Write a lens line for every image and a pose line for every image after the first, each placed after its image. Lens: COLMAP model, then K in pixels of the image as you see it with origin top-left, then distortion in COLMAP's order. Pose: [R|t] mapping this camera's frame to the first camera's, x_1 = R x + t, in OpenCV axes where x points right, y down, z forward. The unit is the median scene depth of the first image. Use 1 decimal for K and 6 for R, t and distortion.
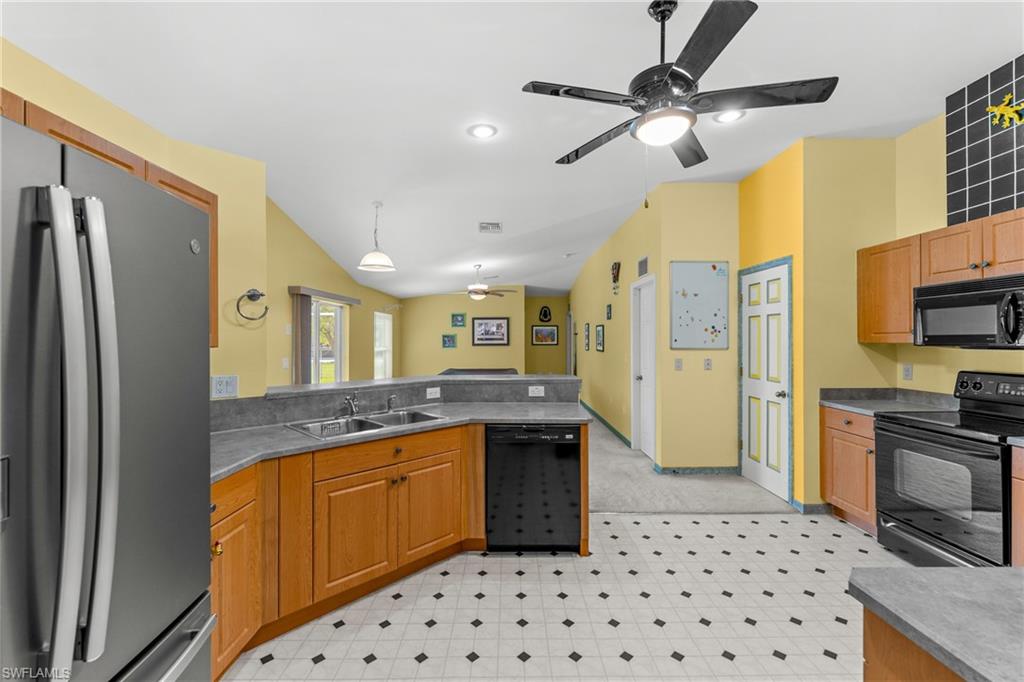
lens RADIAL K [[428.9, 0, 514.7], [0, 428.9, 337.9], [0, 0, 1]] dist [-0.001834, -0.000244]
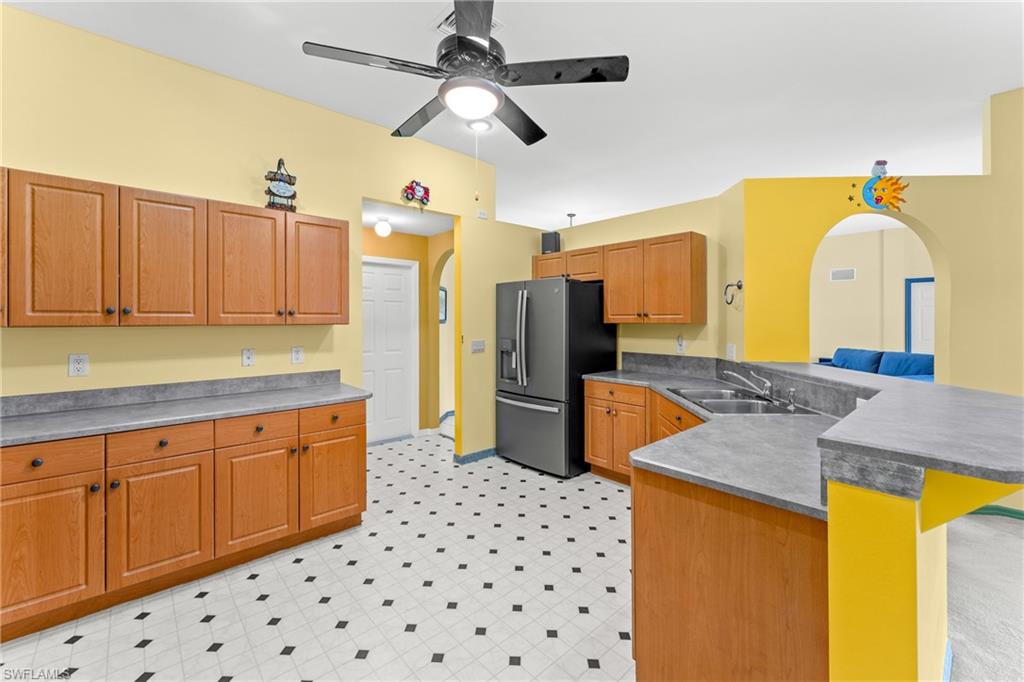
lens RADIAL K [[421.1, 0, 510.2], [0, 421.1, 319.9], [0, 0, 1]] dist [0.001144, -0.001375]
pose [[-0.751233, 0.004453, -0.660022, 0.558763], [0.006662, 0.999977, -0.000836, 0.002065], [0.660003, -0.005025, -0.751246, 1.091196]]
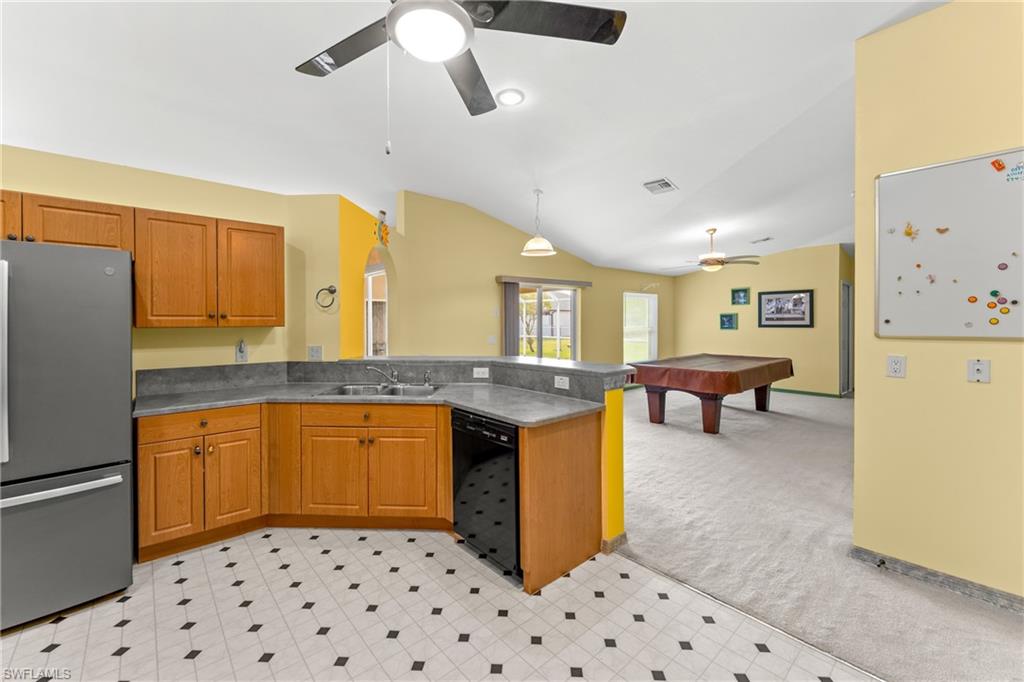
lens RADIAL K [[421.1, 0, 512.5], [0, 421.1, 323.1], [0, 0, 1]] dist [0.001144, -0.001375]
pose [[0.655661, 0.003620, -0.755047, 0.608053], [0.005858, 0.999934, 0.009882, -0.000100], [0.755033, -0.010902, 0.655596, 0.389206]]
